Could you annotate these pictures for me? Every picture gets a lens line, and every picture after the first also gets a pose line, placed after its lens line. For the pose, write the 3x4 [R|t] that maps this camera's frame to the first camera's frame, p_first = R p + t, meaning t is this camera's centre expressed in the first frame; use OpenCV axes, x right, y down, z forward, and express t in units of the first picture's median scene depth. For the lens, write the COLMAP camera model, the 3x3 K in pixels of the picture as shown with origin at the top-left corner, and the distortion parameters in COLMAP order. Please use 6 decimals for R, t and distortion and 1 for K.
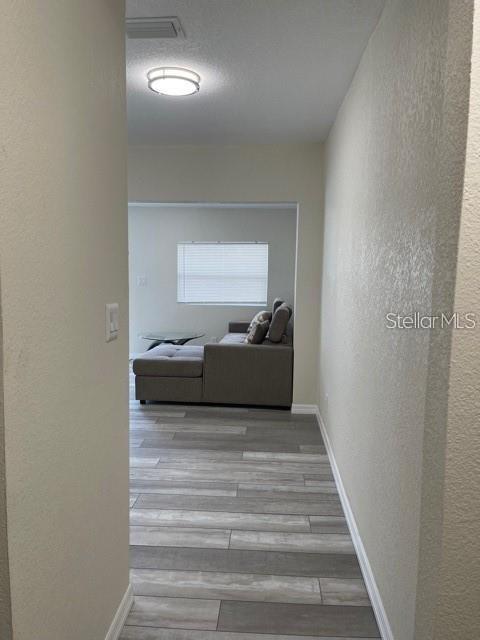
lens RADIAL K [[488.3, 0, 239.7], [0, 488.3, 318.6], [0, 0, 1]] dist [0.033894, -0.034623]
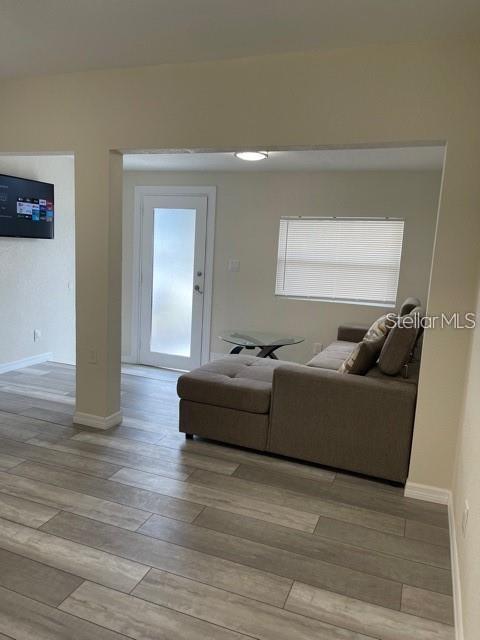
lens RADIAL K [[488.3, 0, 232.6], [0, 488.3, 333.8], [0, 0, 1]] dist [0.033894, -0.034623]
pose [[0.952957, 0.085204, -0.290883, 0.059948], [-0.066514, 0.995070, 0.073564, -0.036475], [0.295717, -0.050755, 0.953926, 0.343295]]
